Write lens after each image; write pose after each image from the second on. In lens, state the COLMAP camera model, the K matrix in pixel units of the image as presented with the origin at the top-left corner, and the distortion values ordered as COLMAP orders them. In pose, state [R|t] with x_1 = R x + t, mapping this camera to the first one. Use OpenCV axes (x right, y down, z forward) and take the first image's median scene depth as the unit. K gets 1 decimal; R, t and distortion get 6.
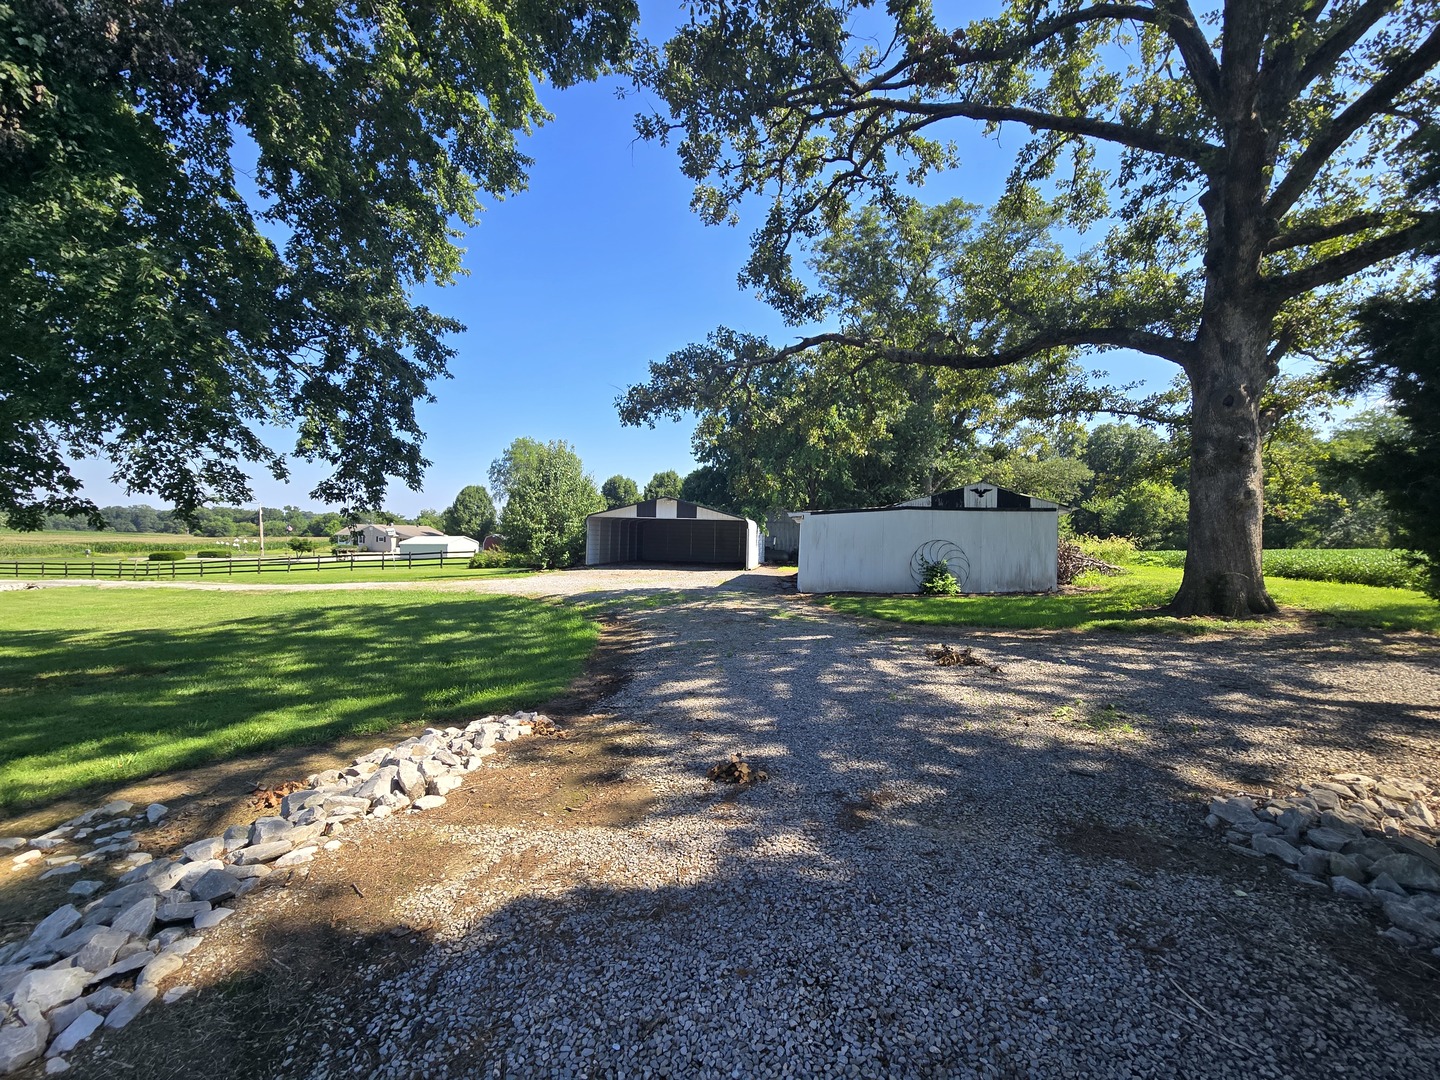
lens RADIAL K [[611.7, 0, 728.8], [0, 611.7, 541.9], [0, 0, 1]] dist [-0.001513, 0.004103]
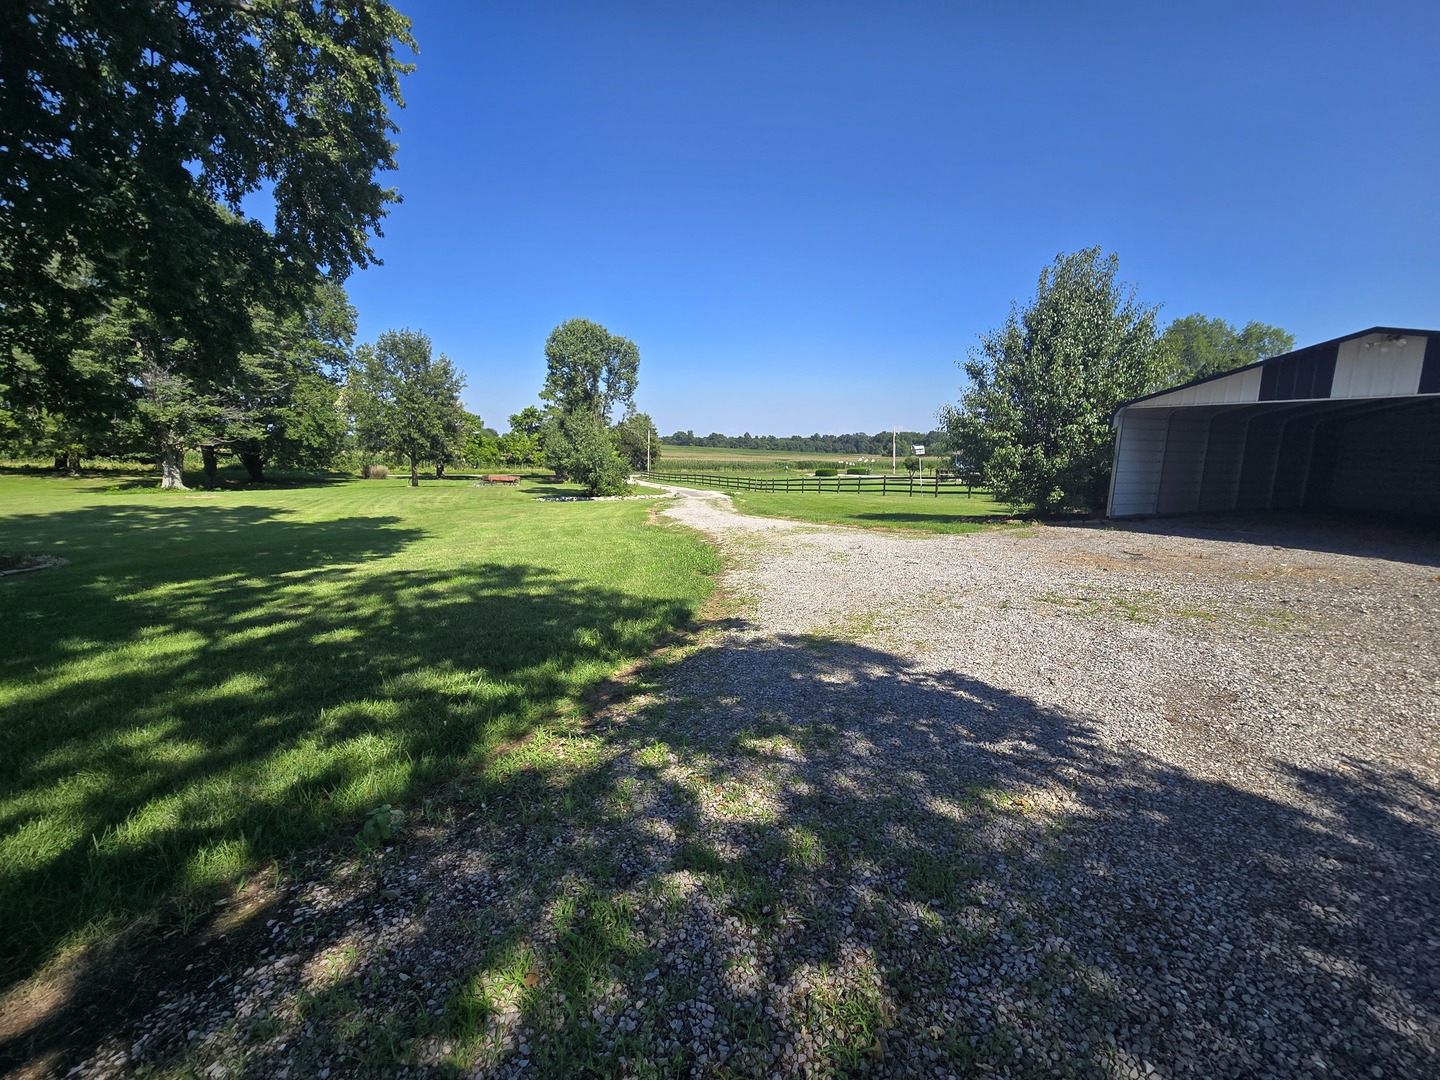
lens RADIAL K [[597.0, 0, 723.1], [0, 597.0, 539.9], [0, 0, 1]] dist [0.001687, -0.000162]
pose [[0.528352, 0.115433, -0.841141, -0.006592], [-0.004939, 0.991115, 0.132912, -0.003855], [0.849011, -0.066070, 0.524228, 0.529204]]
